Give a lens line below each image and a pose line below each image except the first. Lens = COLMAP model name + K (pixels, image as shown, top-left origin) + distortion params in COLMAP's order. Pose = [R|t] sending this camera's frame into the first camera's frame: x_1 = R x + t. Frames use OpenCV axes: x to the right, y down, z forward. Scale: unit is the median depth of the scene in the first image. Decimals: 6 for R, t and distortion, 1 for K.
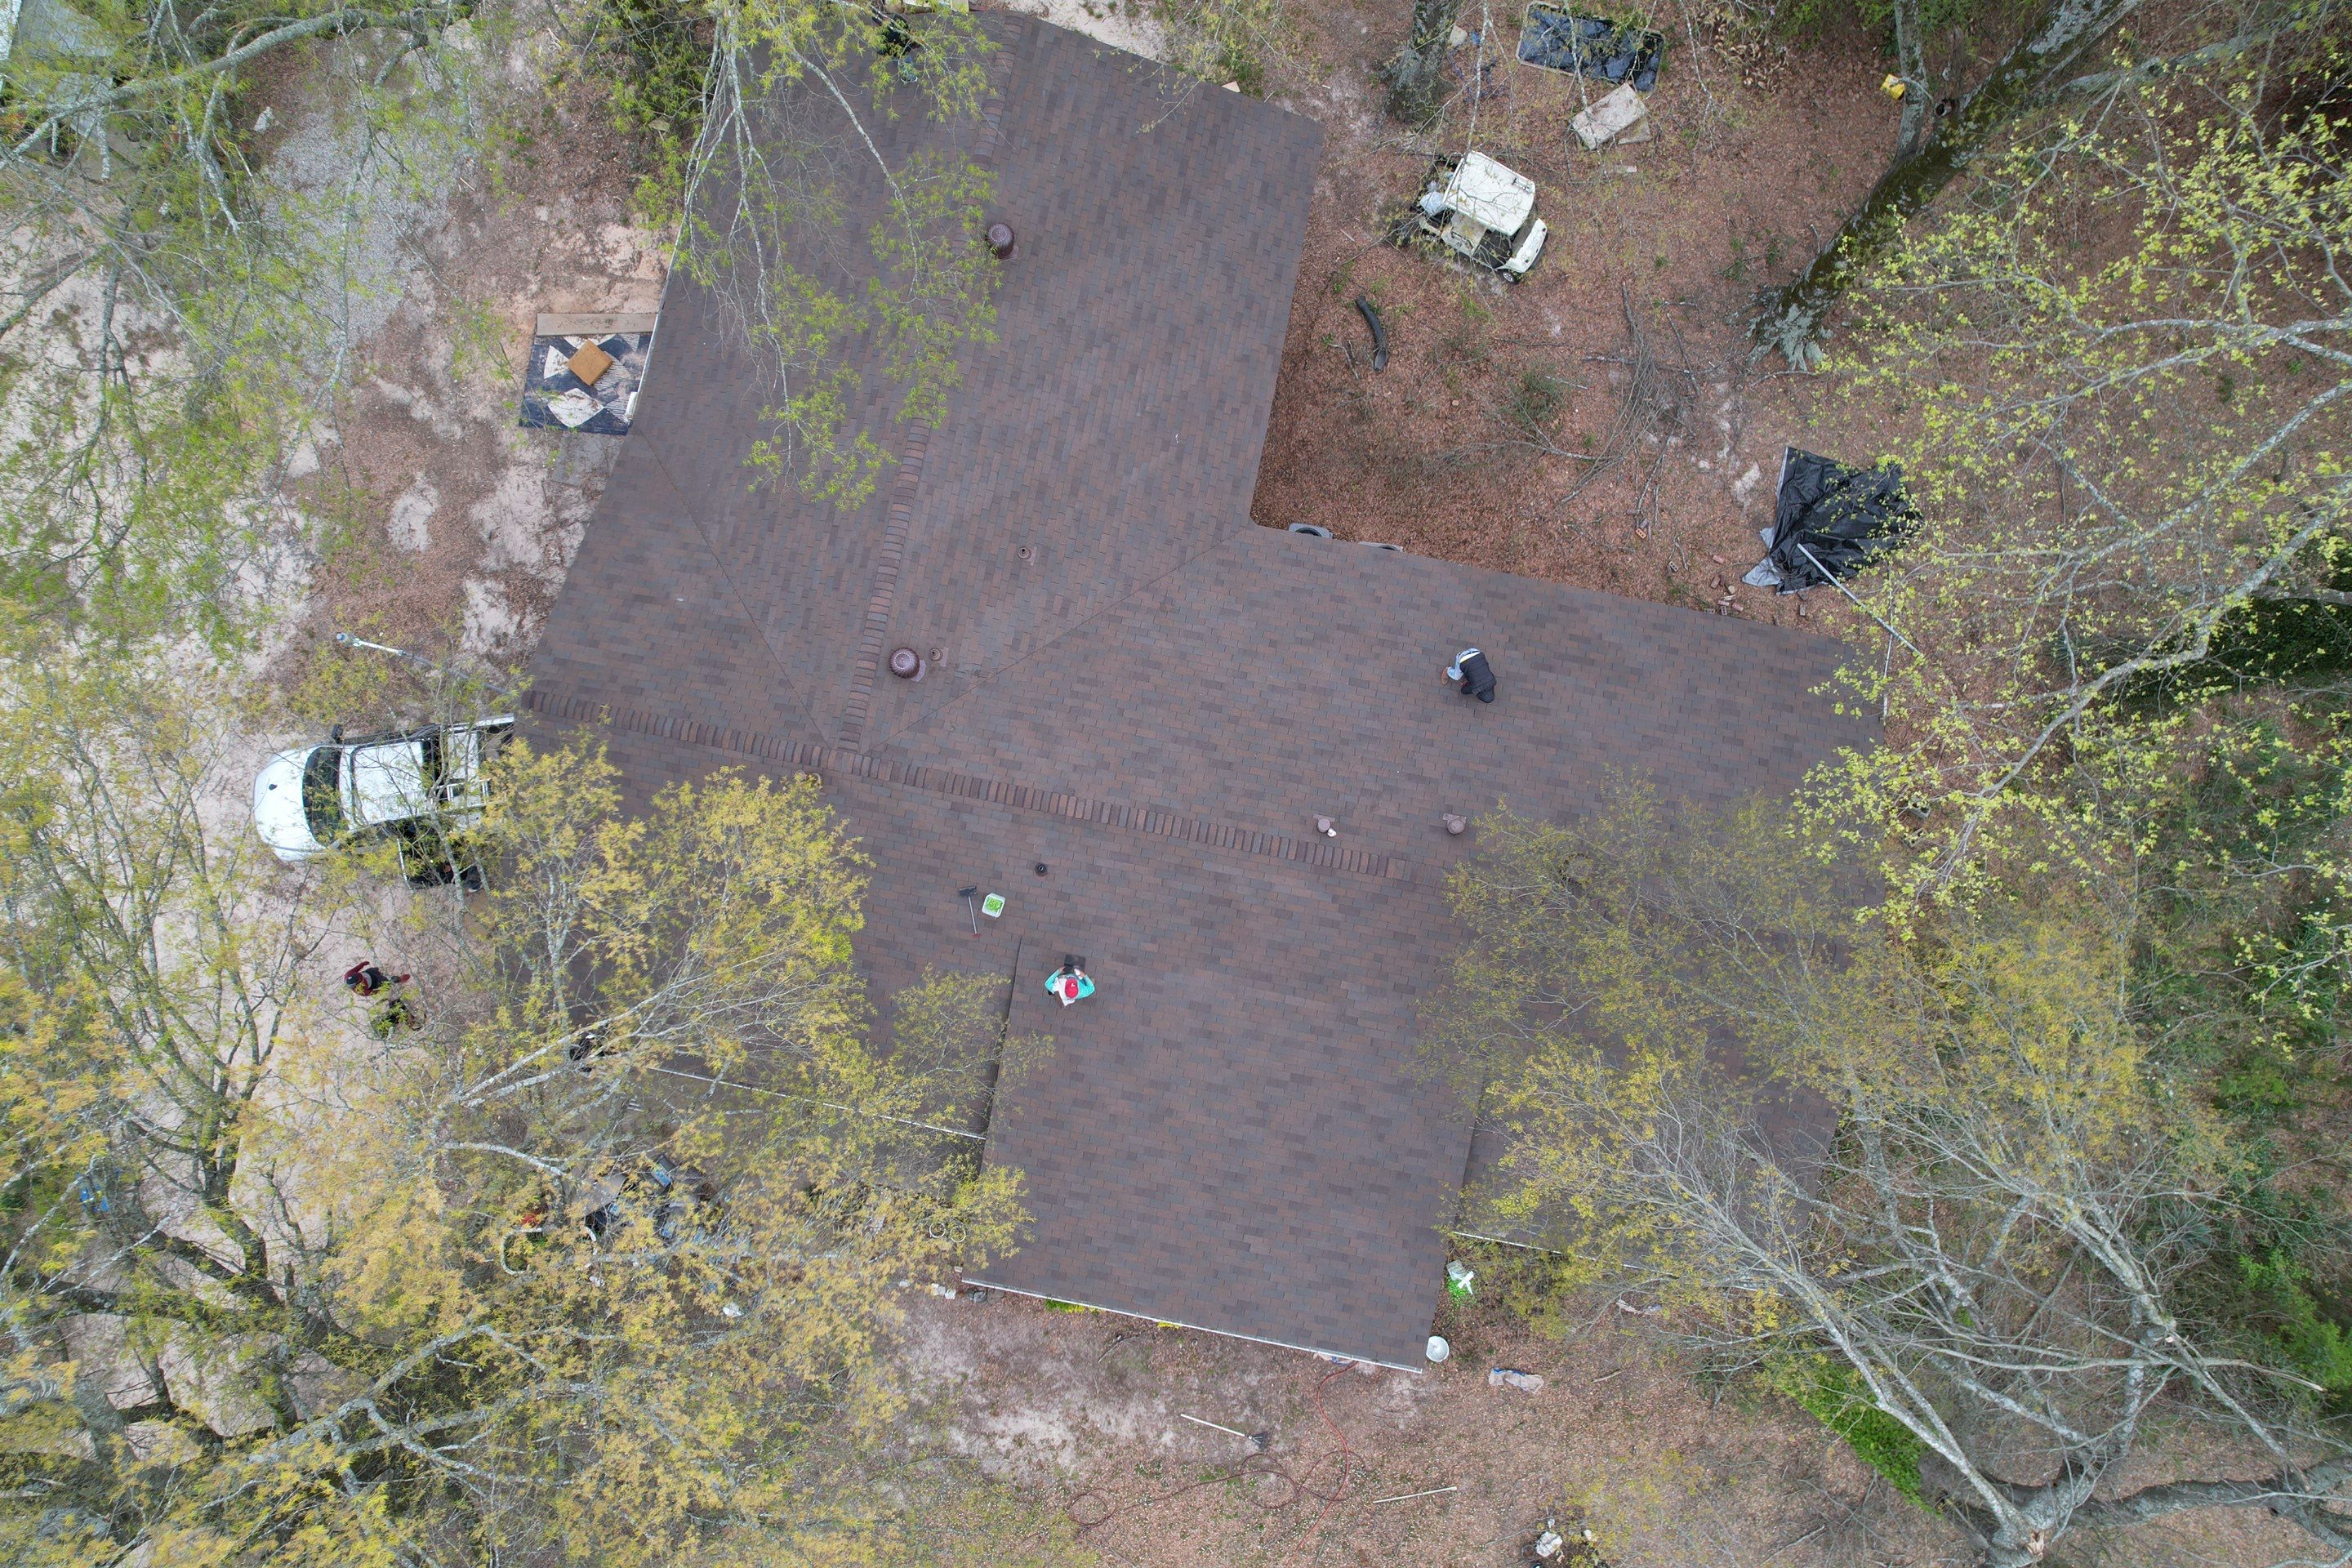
lens RADIAL K [[1519.6, 0, 1193.0], [0, 1519.6, 771.7], [0, 0, 1]] dist [-0.090769, 0.088215]
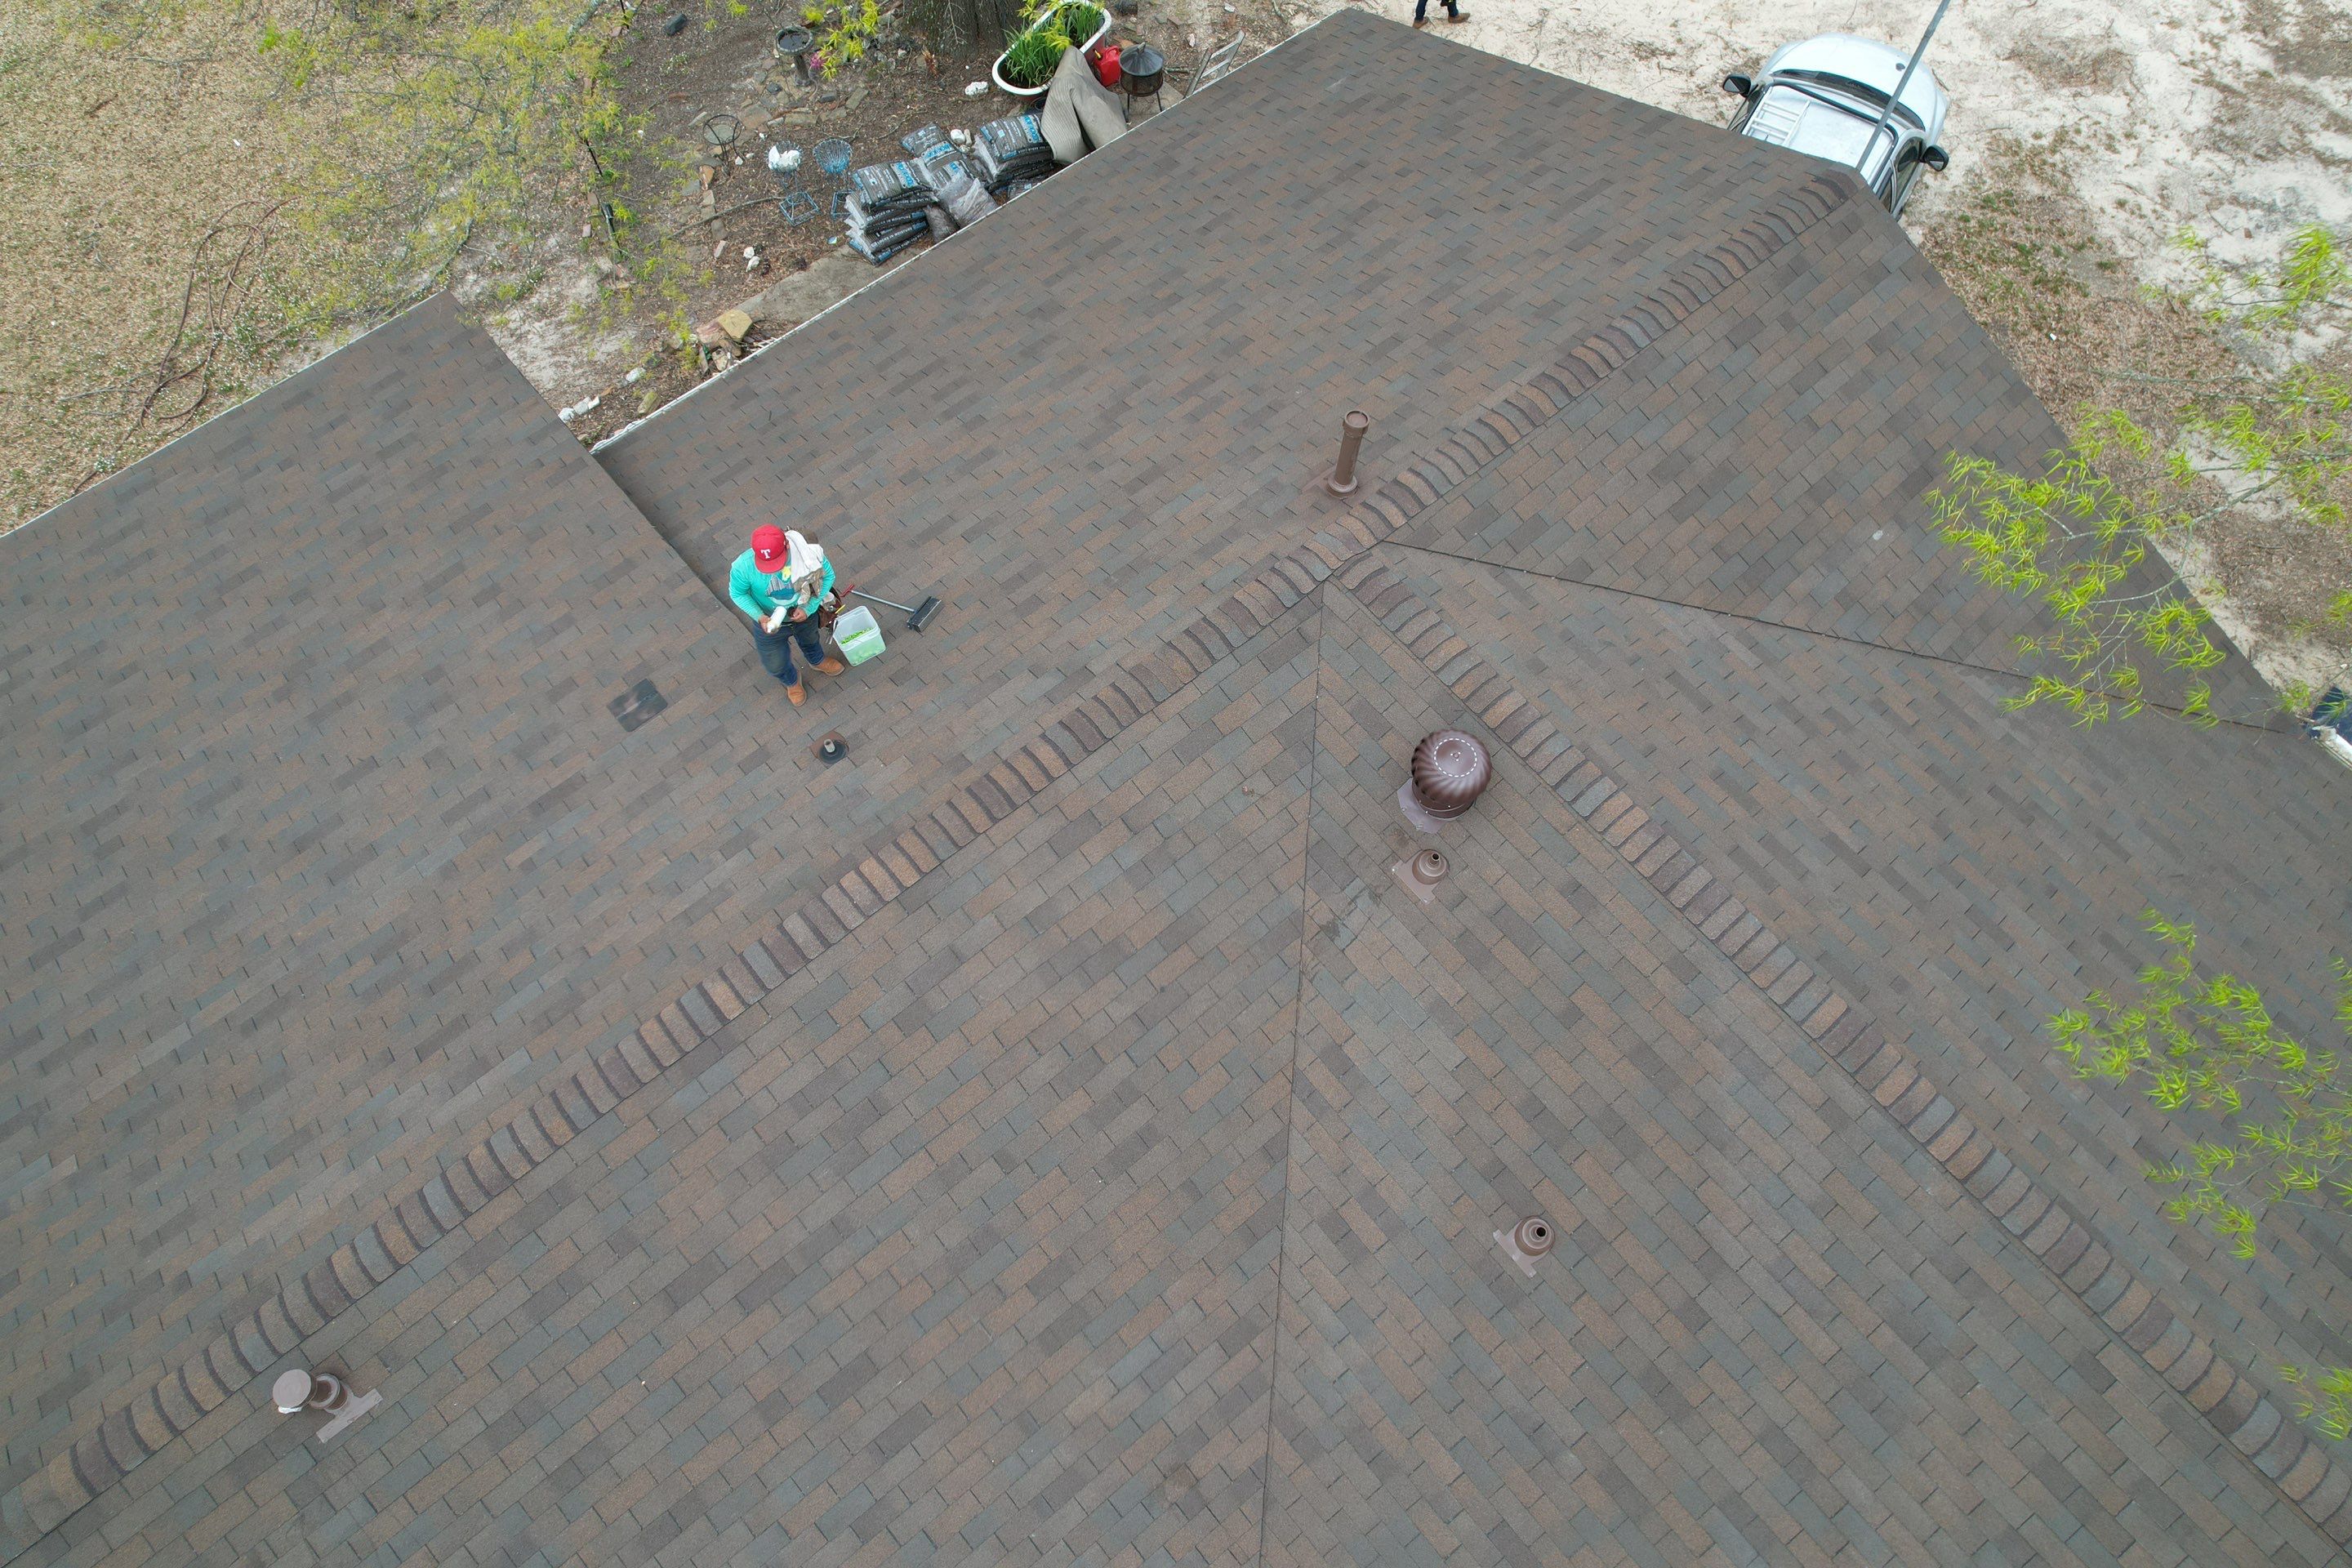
lens RADIAL K [[1519.6, 0, 1193.0], [0, 1519.6, 771.7], [0, 0, 1]] dist [-0.090769, 0.088215]
pose [[-0.626512, 0.704841, -0.332688, -0.017977], [-0.773921, -0.512007, 0.372686, -0.133240], [0.092346, 0.490967, 0.866270, 0.538875]]
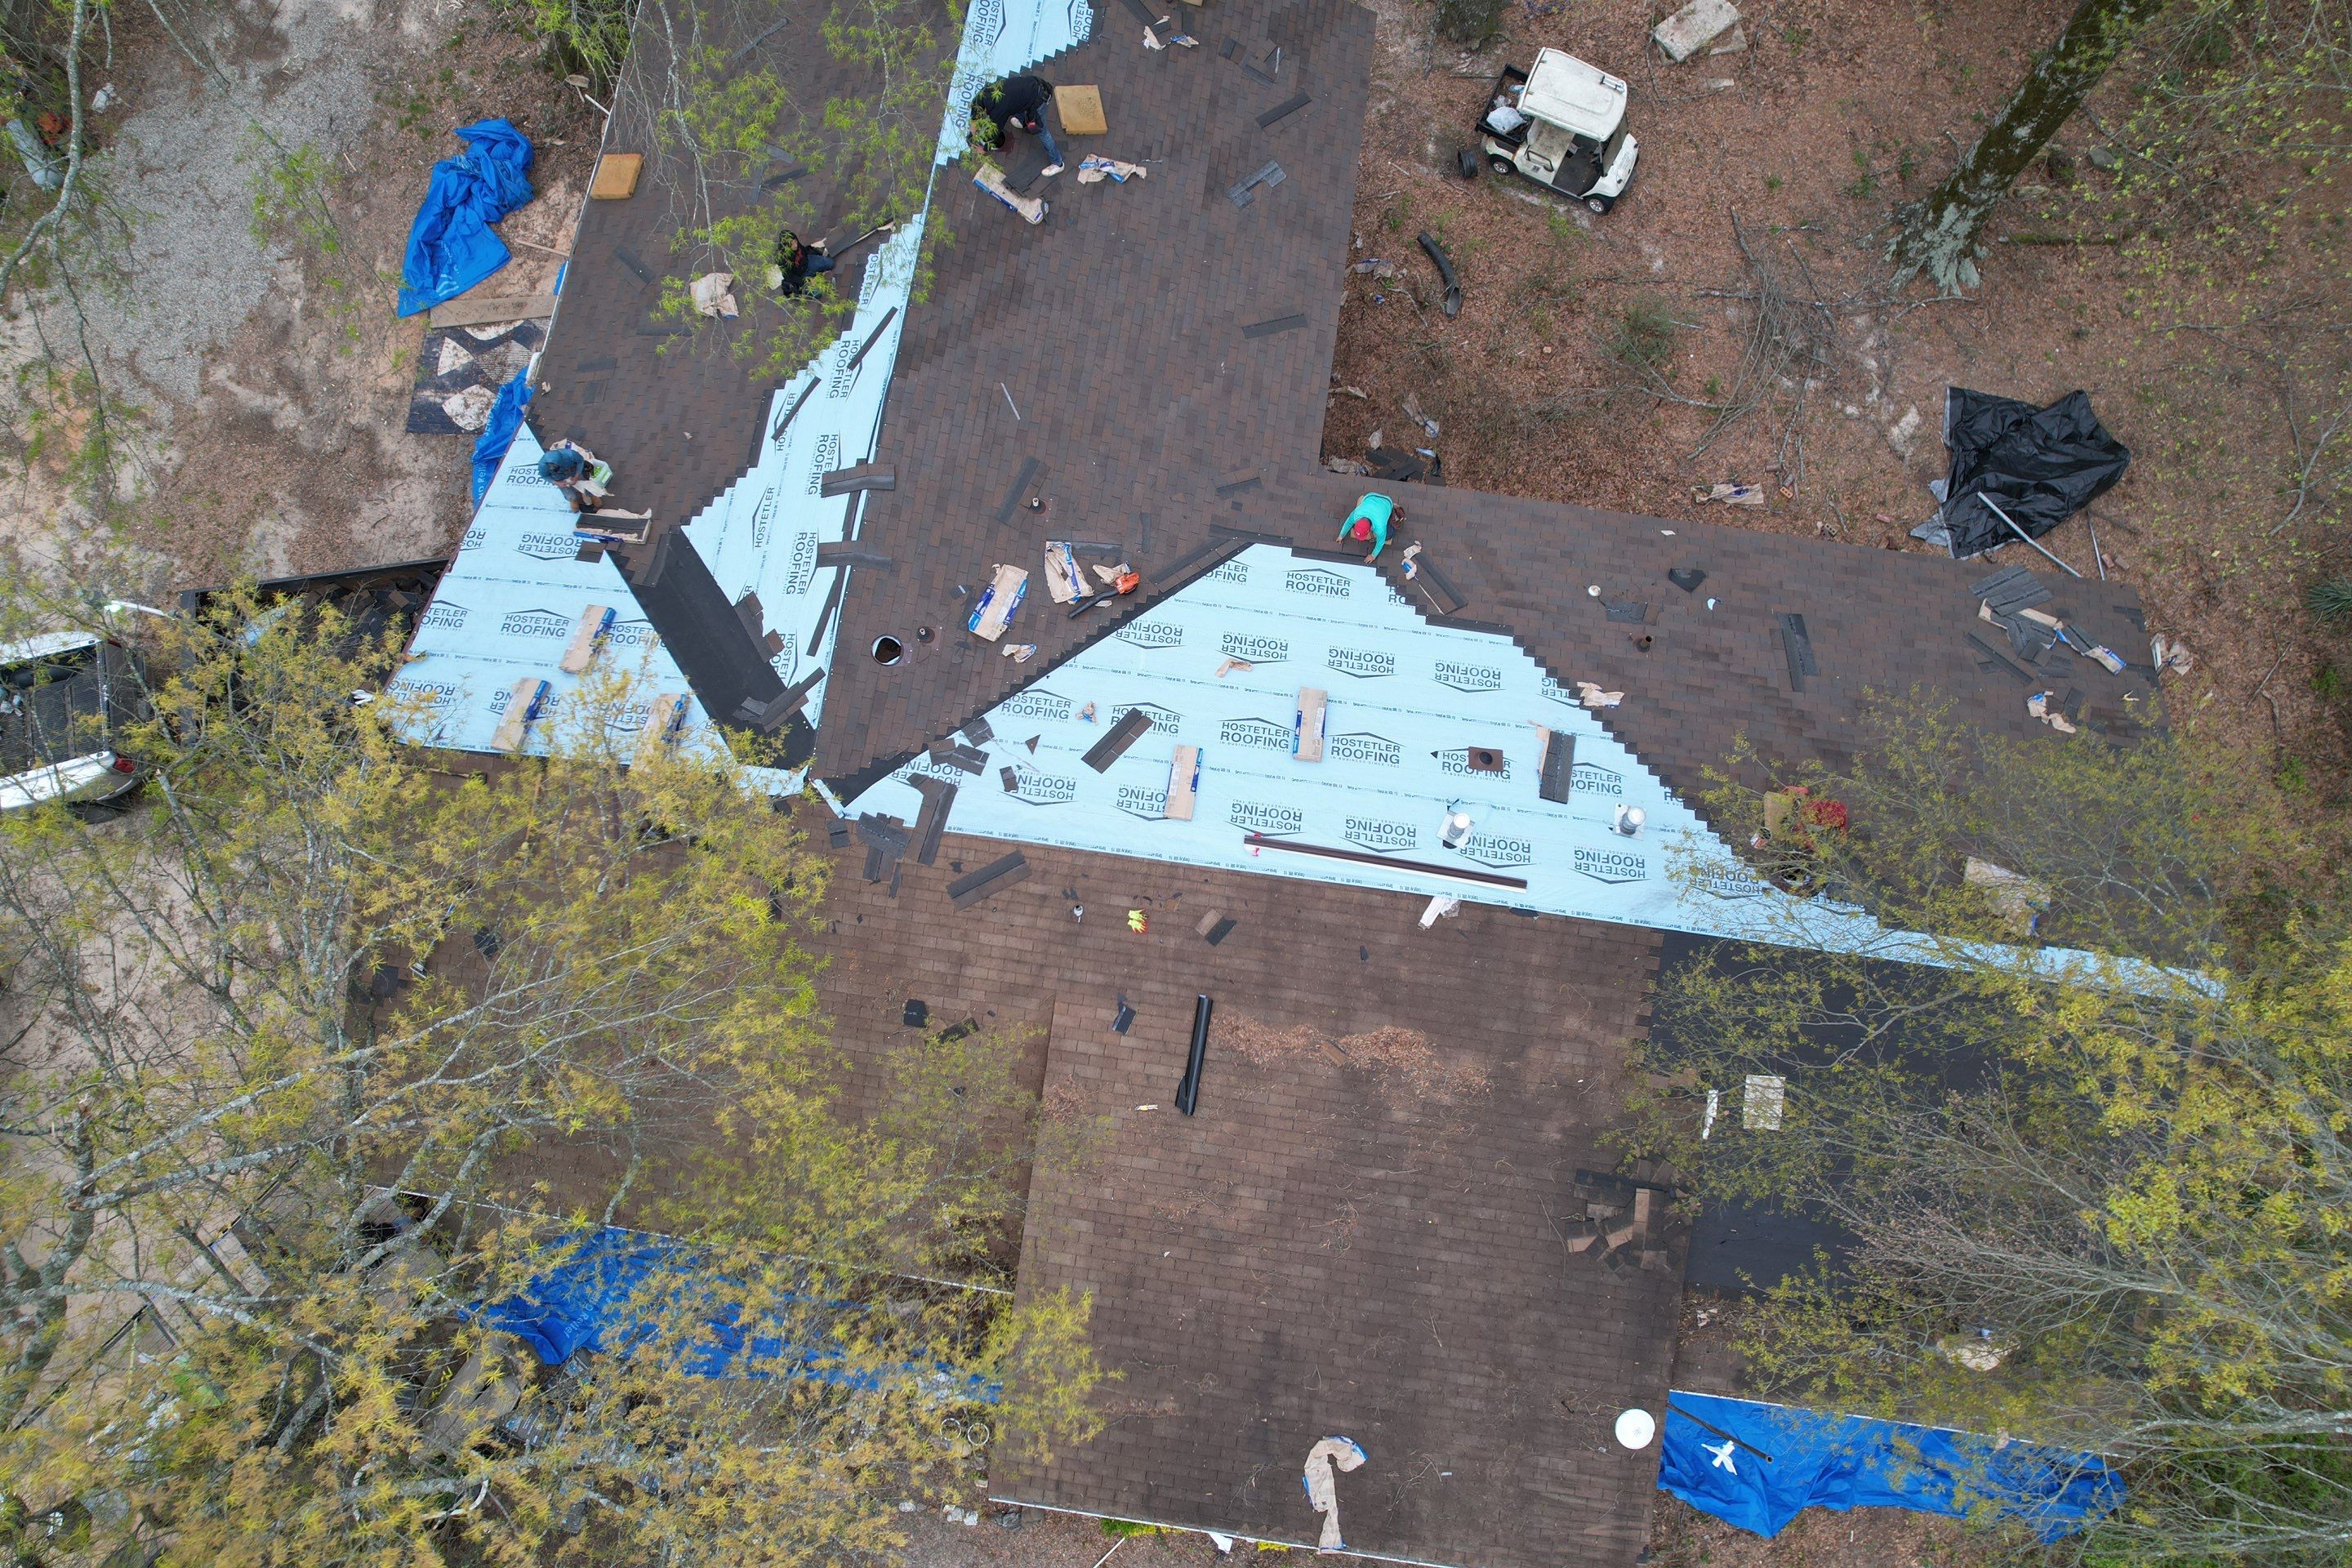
lens RADIAL K [[1519.6, 0, 1193.0], [0, 1519.6, 771.7], [0, 0, 1]] dist [-0.090769, 0.088215]
pose [[0.998671, -0.050453, 0.010487, -0.039934], [0.051359, 0.991121, -0.122643, 0.075206], [-0.004206, 0.123018, 0.992396, 0.214883]]
